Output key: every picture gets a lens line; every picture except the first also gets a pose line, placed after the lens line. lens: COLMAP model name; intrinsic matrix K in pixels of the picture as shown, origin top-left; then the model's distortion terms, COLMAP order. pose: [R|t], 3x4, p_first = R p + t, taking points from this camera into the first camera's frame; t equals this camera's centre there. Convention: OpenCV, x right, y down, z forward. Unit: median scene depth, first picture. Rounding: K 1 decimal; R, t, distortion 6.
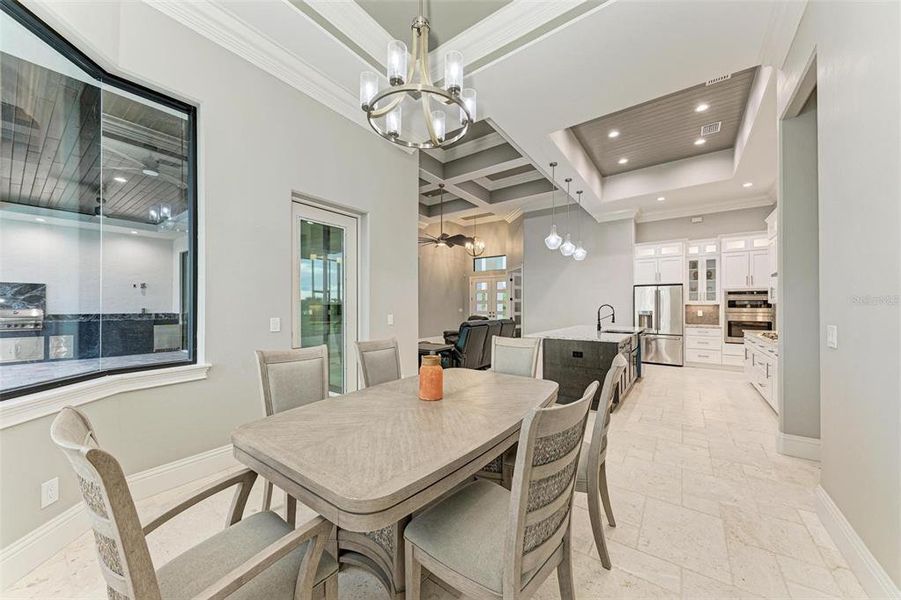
lens RADIAL K [[324.6, 0, 449.3], [0, 324.6, 304.9], [0, 0, 1]] dist [0.000140, 0.000003]
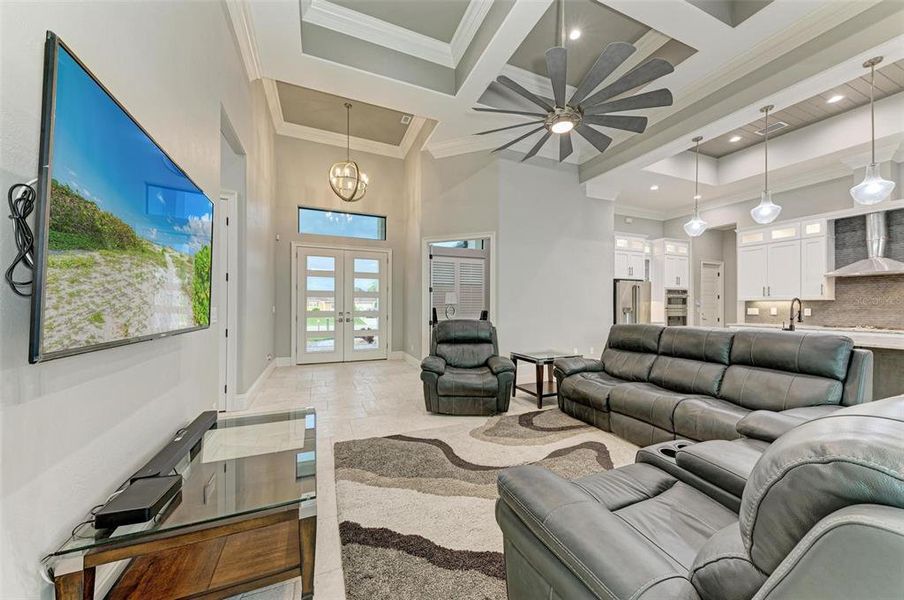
lens RADIAL K [[325.7, 0, 451.8], [0, 325.7, 303.8], [0, 0, 1]] dist [0.000140, 0.000003]
pose [[0.527907, 0.009826, 0.849245, -0.422084], [-0.008584, 0.999944, -0.006234, 0.017730], [-0.849259, -0.003999, 0.527962, 0.918104]]
